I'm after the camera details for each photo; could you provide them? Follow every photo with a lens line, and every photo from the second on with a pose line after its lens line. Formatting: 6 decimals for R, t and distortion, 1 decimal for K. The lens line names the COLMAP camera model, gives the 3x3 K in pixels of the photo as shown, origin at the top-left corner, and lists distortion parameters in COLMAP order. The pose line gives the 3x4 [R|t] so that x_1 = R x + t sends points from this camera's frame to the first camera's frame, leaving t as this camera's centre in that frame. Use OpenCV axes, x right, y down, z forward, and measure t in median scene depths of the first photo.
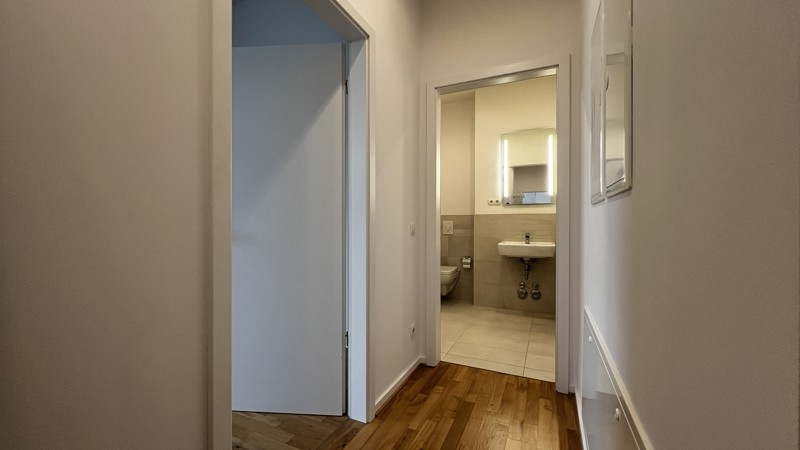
lens RADIAL K [[315.9, 0, 400.0], [0, 315.9, 225.0], [0, 0, 1]] dist [0.020917, 0.000026]
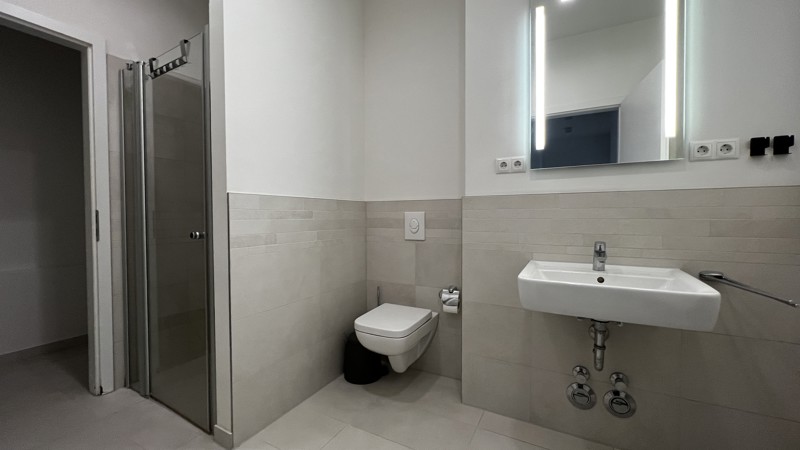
lens RADIAL K [[315.9, 0, 400.0], [0, 315.9, 225.0], [0, 0, 1]] dist [0.020917, 0.000026]
pose [[0.998018, 0.000594, -0.062919, 0.174175], [0.000487, 0.999852, 0.017170, -0.001338], [0.062919, -0.017167, 0.997871, 0.556359]]
